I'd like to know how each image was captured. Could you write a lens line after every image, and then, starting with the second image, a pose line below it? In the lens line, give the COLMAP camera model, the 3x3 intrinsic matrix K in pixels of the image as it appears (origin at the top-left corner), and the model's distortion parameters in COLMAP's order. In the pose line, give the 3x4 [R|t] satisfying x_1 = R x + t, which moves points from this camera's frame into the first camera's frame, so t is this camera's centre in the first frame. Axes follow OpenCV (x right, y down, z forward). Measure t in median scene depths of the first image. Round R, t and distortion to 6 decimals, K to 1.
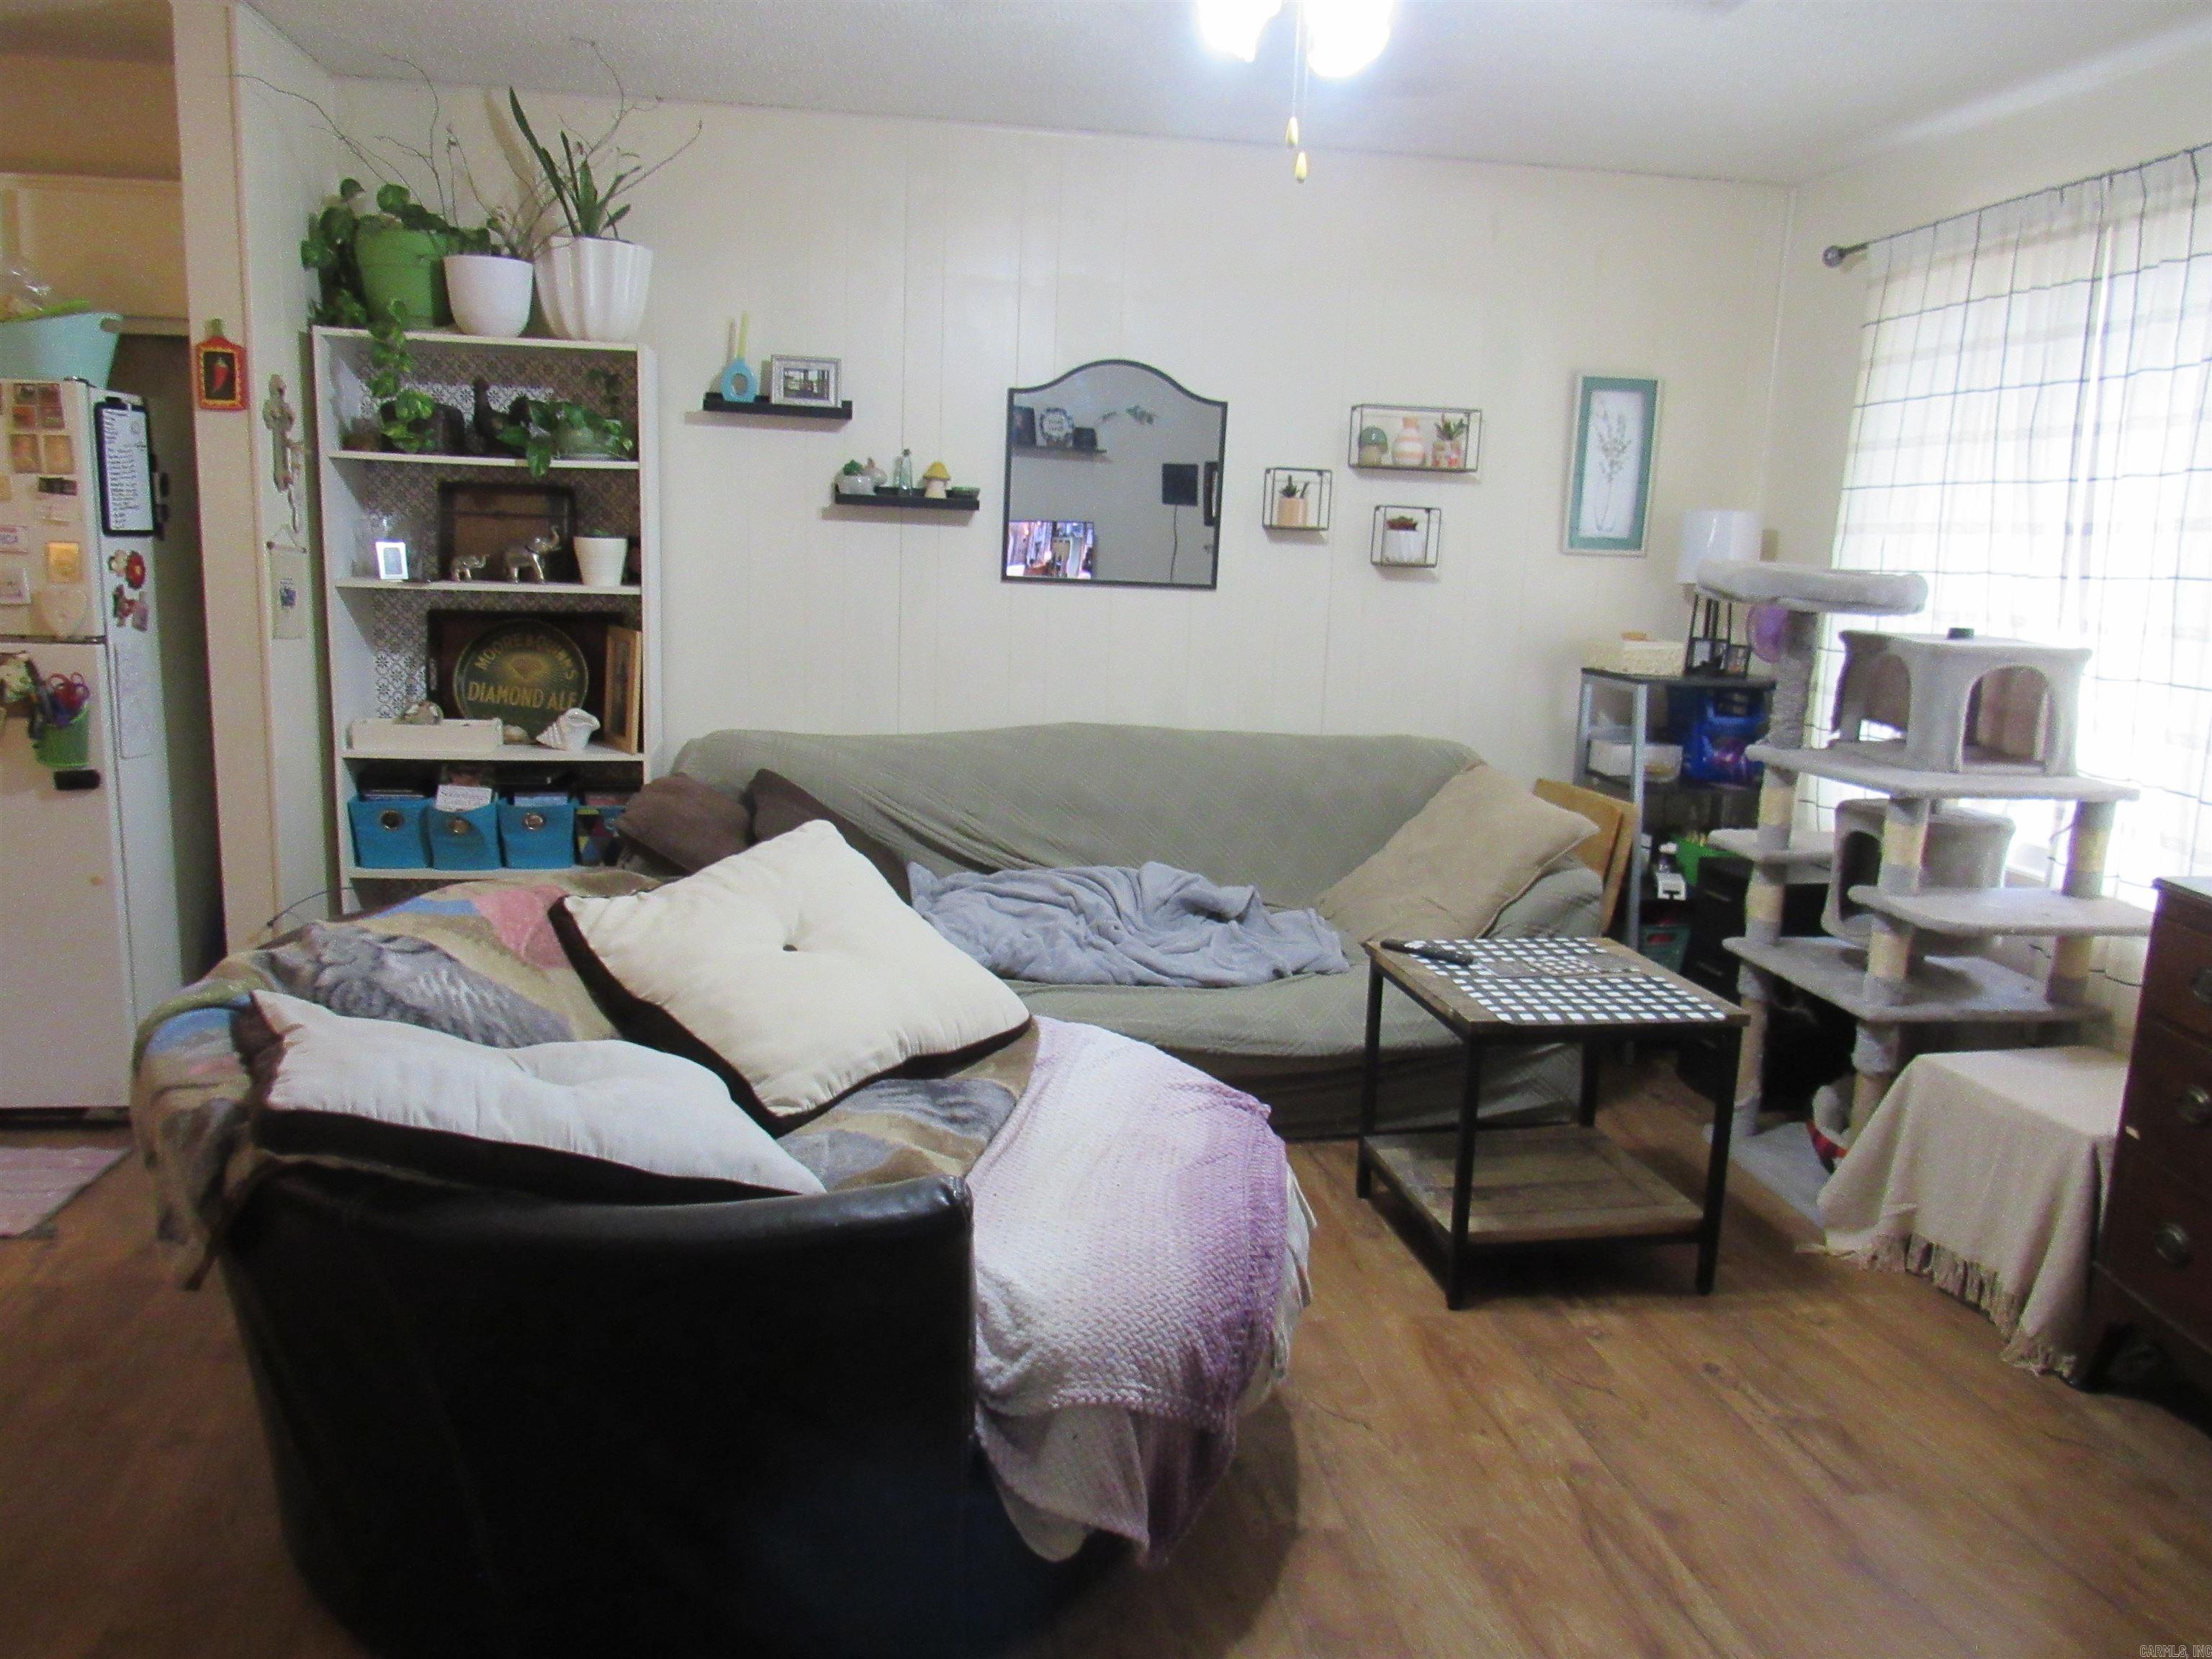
lens RADIAL K [[1575.6, 0, 1106.8], [0, 1575.6, 820.2], [0, 0, 1]] dist [-0.004351, 0.001367]
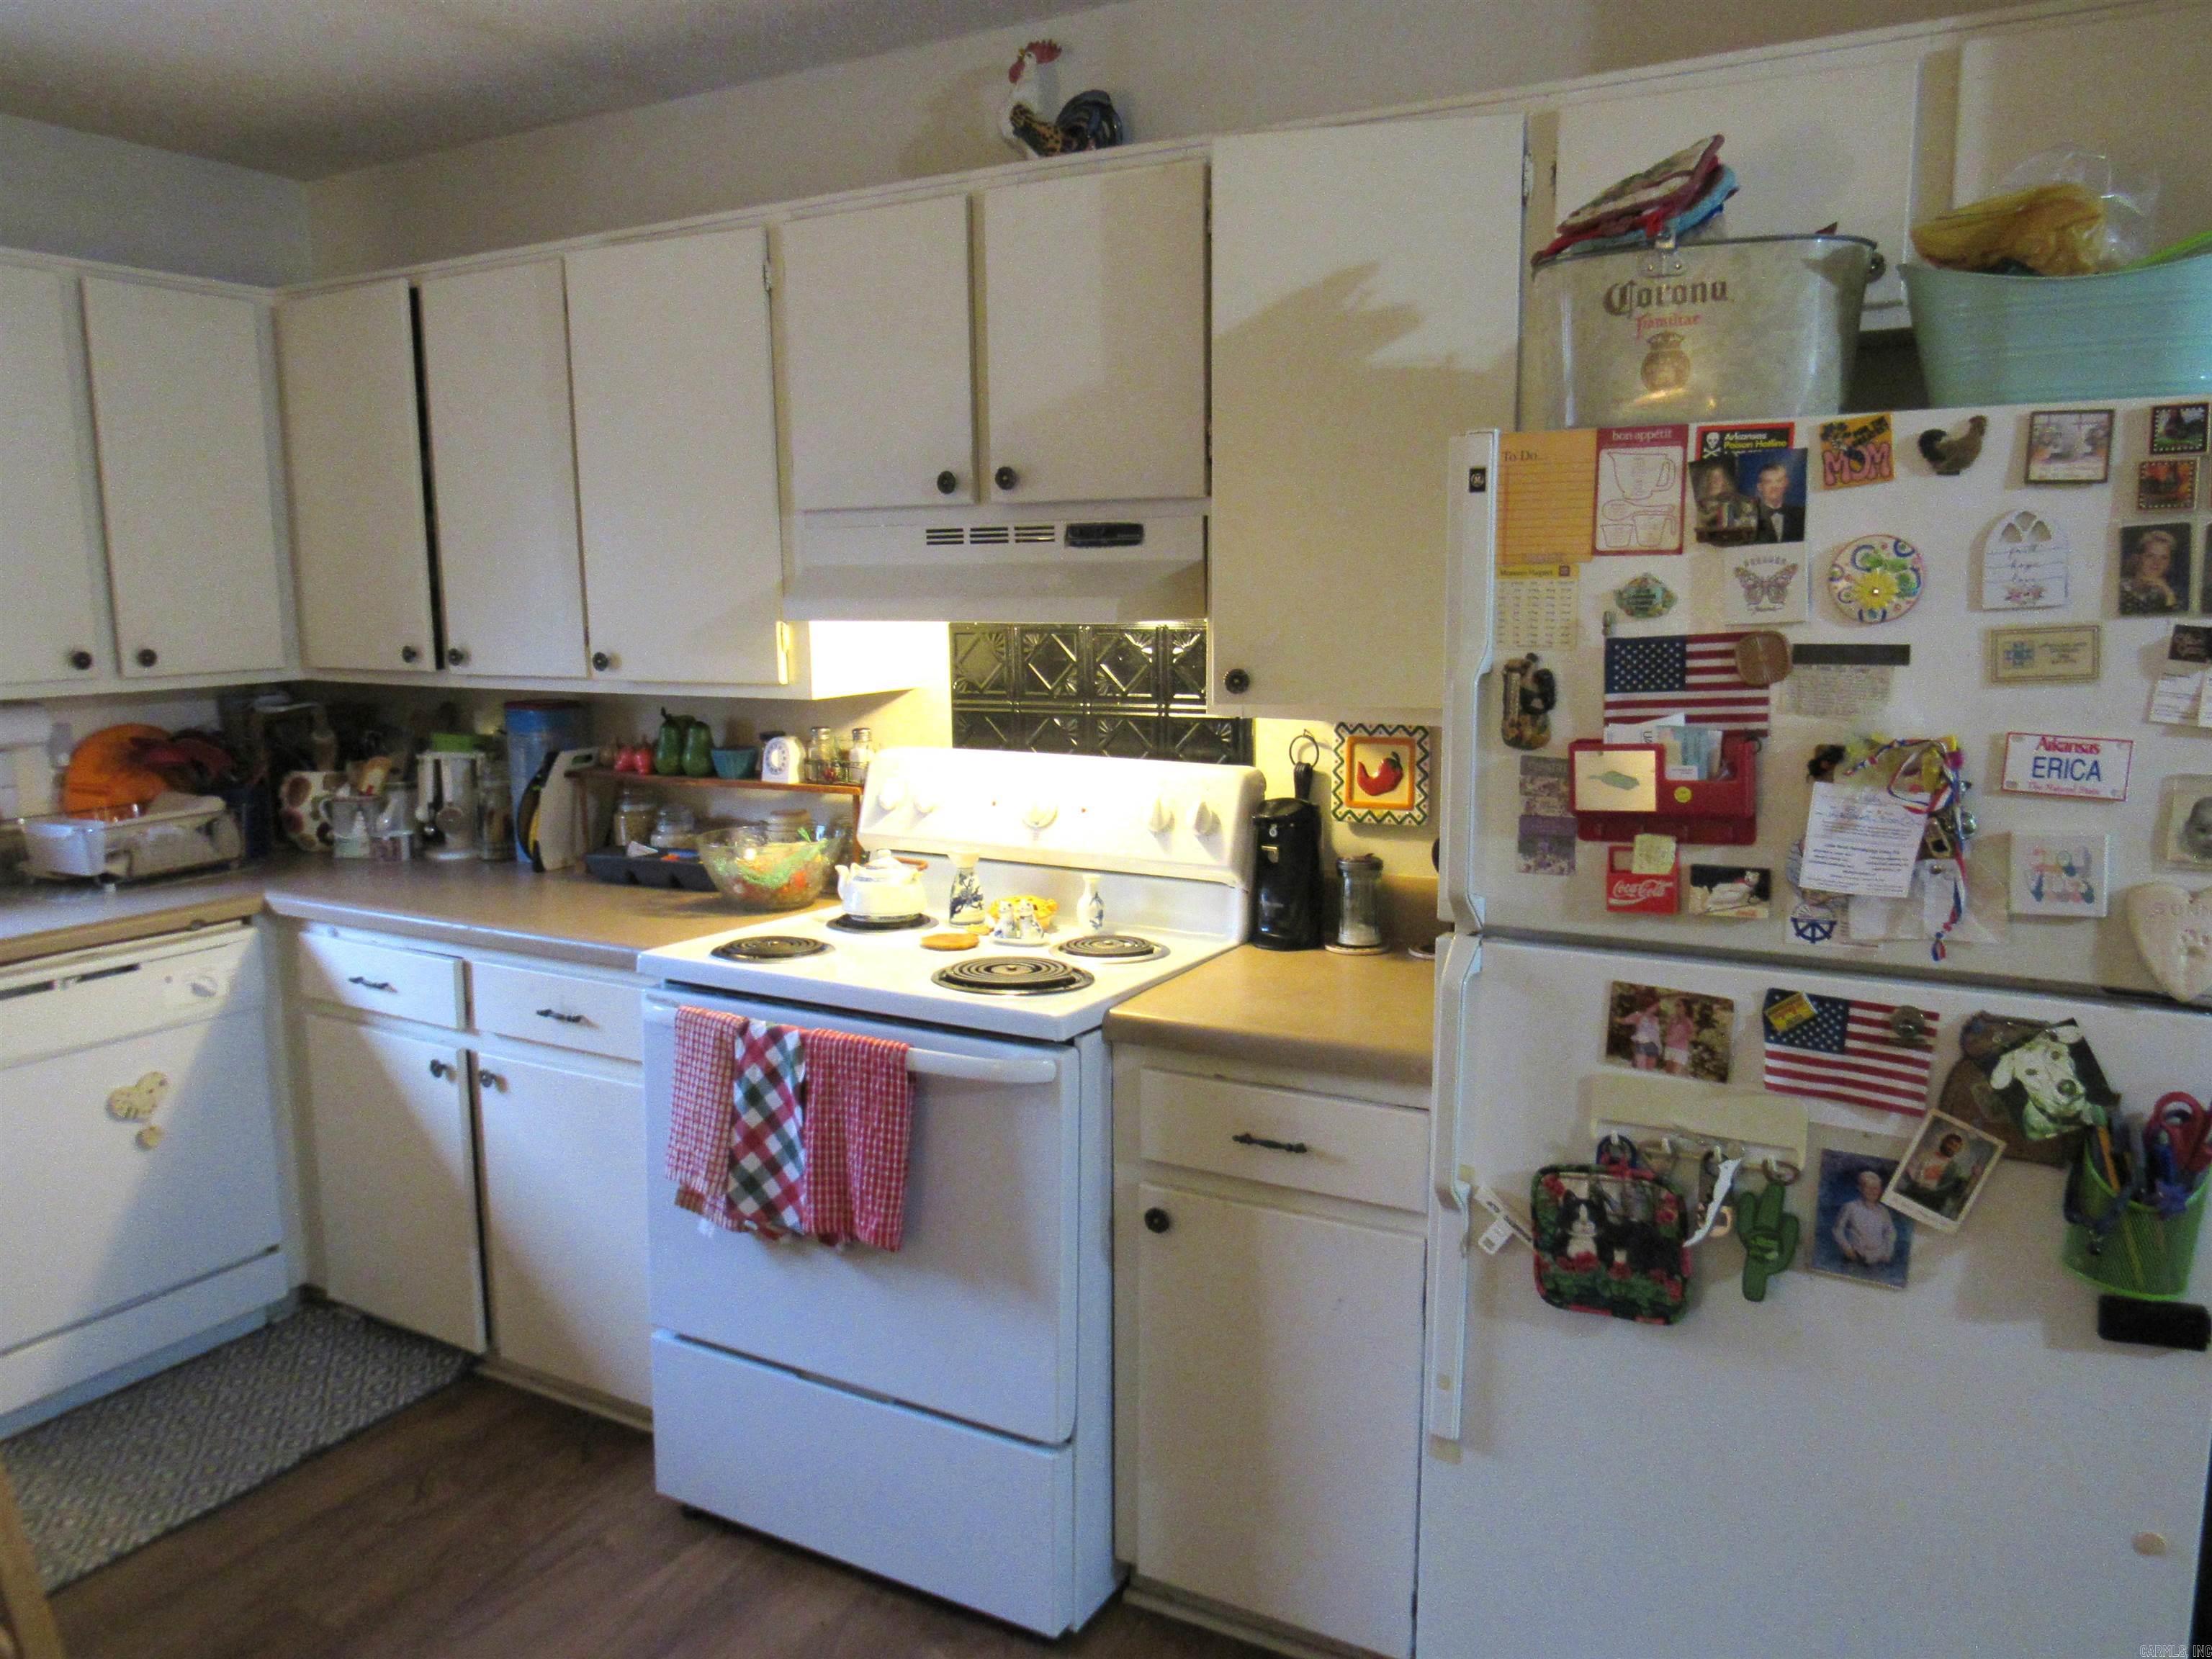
lens RADIAL K [[1573.6, 0, 1107.1], [0, 1573.6, 828.8], [0, 0, 1]] dist [-0.012486, -0.002988]
pose [[0.772856, 0.057748, -0.631949, -0.628459], [-0.078012, 0.996943, -0.004305, -0.138789], [0.629768, 0.052627, 0.774998, 0.495955]]
